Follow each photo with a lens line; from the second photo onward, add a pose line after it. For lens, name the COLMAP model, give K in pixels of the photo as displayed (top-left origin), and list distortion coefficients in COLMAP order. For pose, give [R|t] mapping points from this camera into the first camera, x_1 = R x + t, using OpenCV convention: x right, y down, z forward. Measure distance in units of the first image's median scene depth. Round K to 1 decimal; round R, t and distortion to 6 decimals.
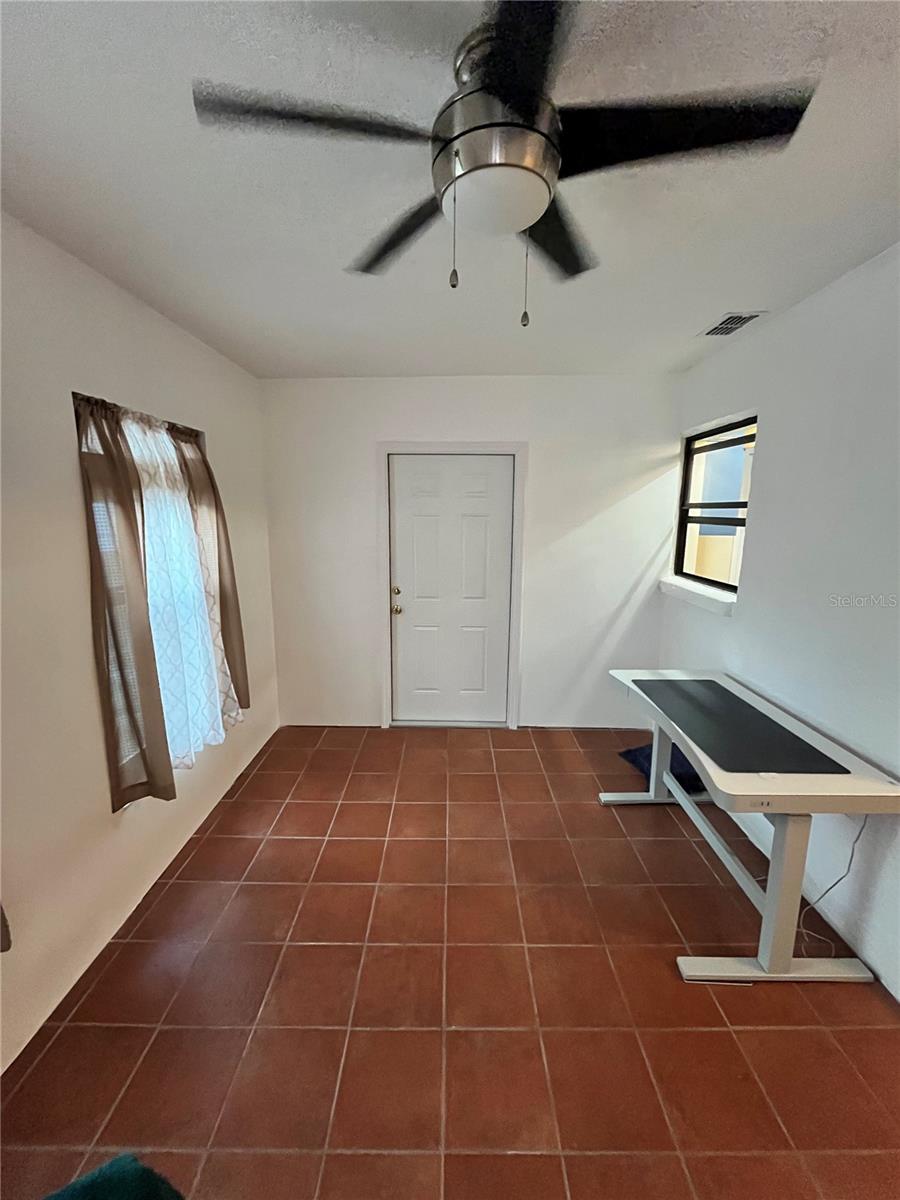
lens RADIAL K [[484.7, 0, 450.2], [0, 484.7, 595.0], [0, 0, 1]] dist [-0.006529, 0.000618]
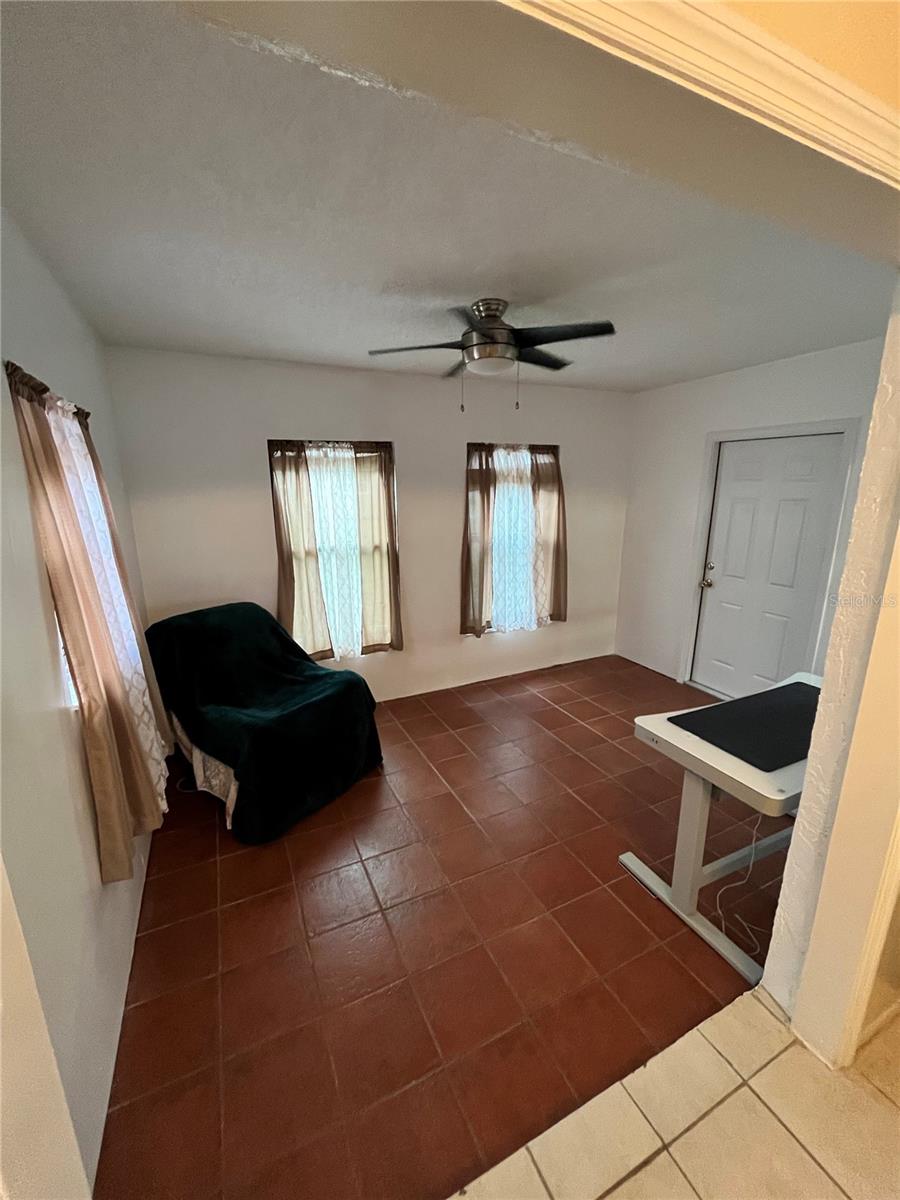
lens RADIAL K [[484.7, 0, 452.3], [0, 484.7, 600.6], [0, 0, 1]] dist [-0.006529, 0.000618]
pose [[0.437566, 0.202251, -0.876145, 0.971981], [-0.145226, 0.977479, 0.153114, -0.025813], [0.887381, 0.060242, 0.457084, -0.039449]]
